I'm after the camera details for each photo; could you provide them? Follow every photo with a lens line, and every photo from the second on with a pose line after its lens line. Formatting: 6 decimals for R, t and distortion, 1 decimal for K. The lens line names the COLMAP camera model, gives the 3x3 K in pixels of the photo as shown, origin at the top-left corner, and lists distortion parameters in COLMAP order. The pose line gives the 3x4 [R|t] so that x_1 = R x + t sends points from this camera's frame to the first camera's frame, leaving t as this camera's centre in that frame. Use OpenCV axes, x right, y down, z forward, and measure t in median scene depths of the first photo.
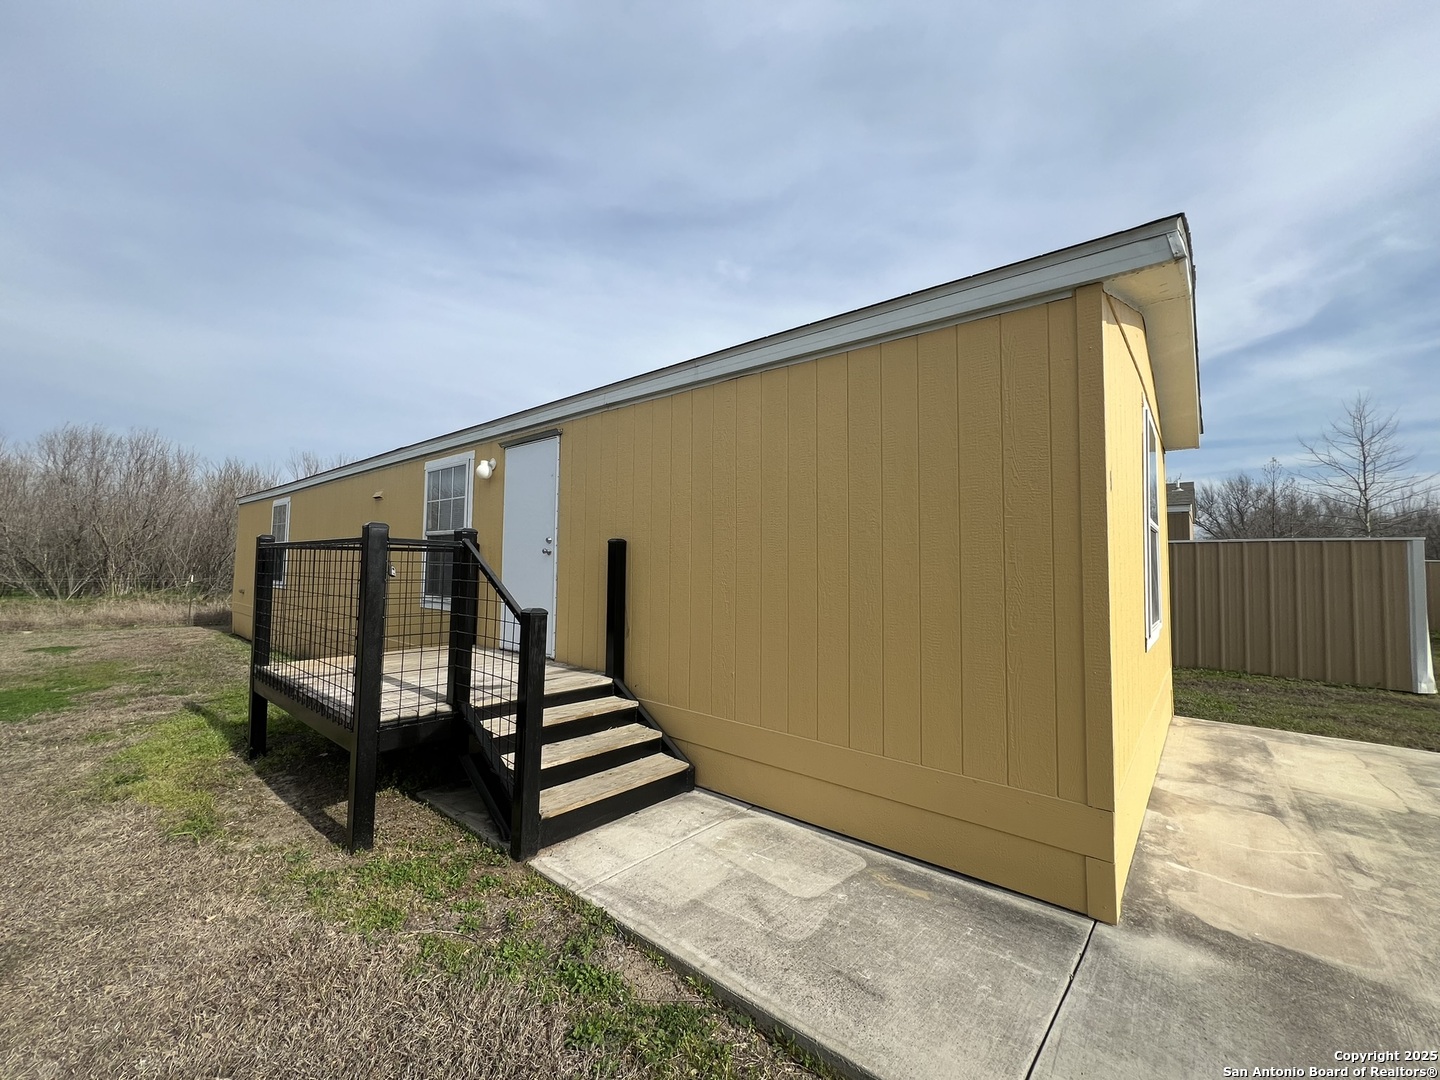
lens RADIAL K [[578.2, 0, 710.6], [0, 578.2, 520.0], [0, 0, 1]] dist [-0.004916, 0.001314]
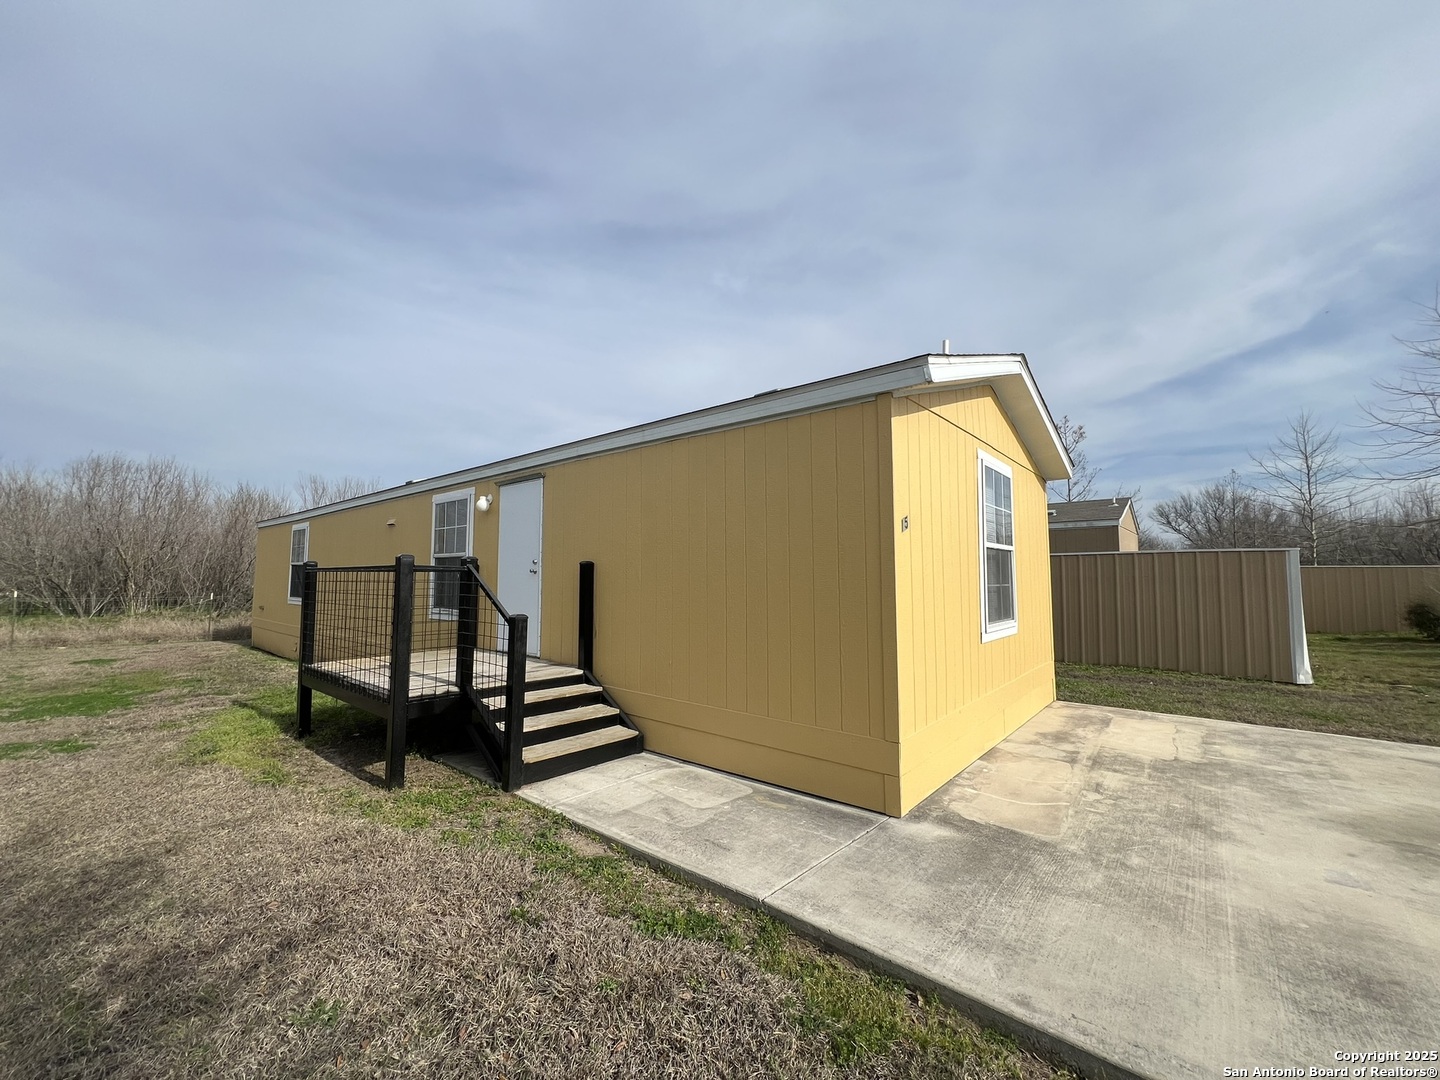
lens RADIAL K [[578.2, 0, 711.2], [0, 578.2, 527.6], [0, 0, 1]] dist [-0.004916, 0.001314]
pose [[0.999931, -0.011499, 0.002264, 0.123010], [0.011514, 0.999910, -0.006862, -0.032636], [-0.002185, 0.006887, 0.999974, -0.305566]]
